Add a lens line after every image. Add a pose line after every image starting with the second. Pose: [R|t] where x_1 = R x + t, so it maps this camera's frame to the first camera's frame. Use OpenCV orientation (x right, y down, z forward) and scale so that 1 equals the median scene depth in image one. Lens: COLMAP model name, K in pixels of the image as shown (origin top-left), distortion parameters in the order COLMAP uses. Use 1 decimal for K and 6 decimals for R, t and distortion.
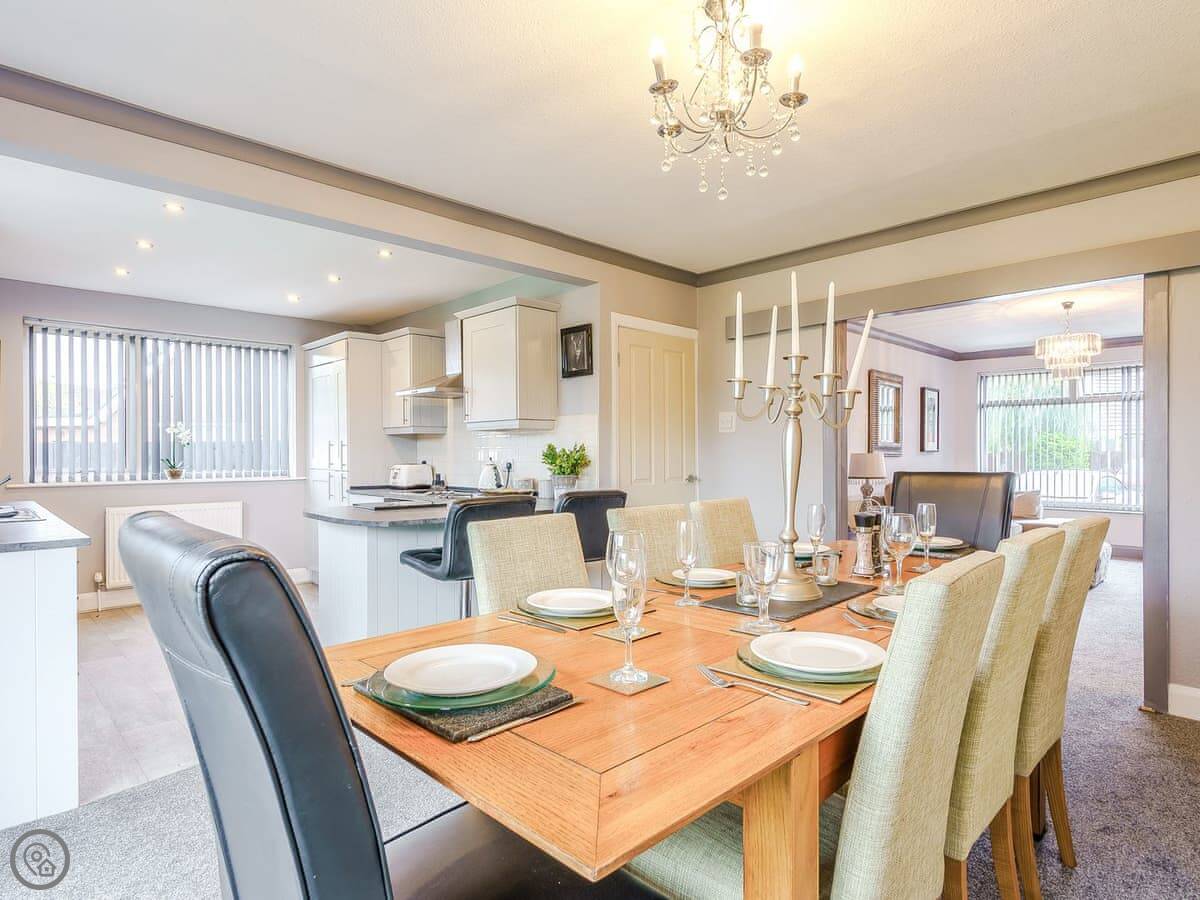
lens RADIAL K [[599.5, 0, 590.5], [0, 599.5, 453.6], [0, 0, 1]] dist [0.004168, -0.000590]
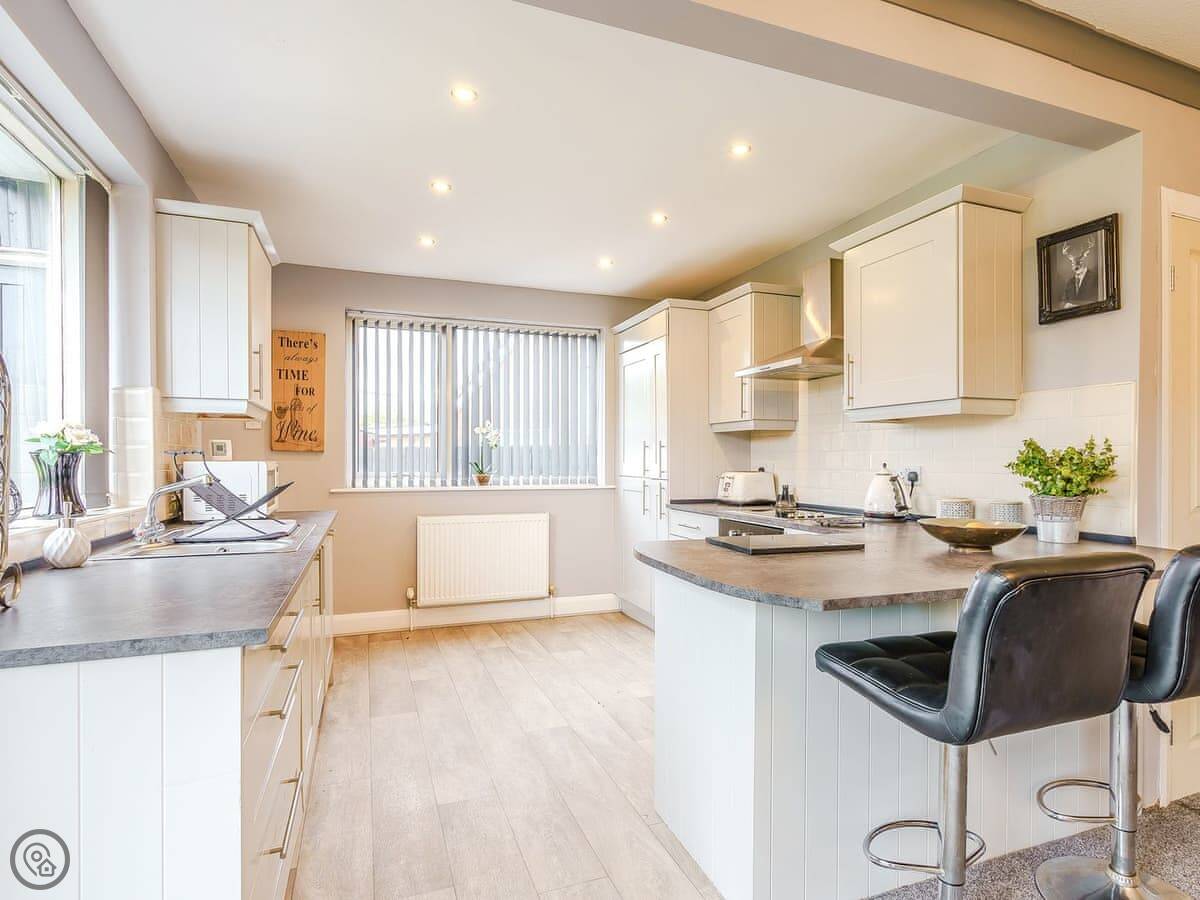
lens RADIAL K [[646.5, 0, 628.8], [0, 646.5, 454.8], [0, 0, 1]] dist [-0.001376, 0.000525]
pose [[0.919367, 0.001496, -0.393399, -0.126153], [-0.004171, 0.999974, -0.005945, 0.002207], [0.393379, 0.007106, 0.919349, 0.219238]]
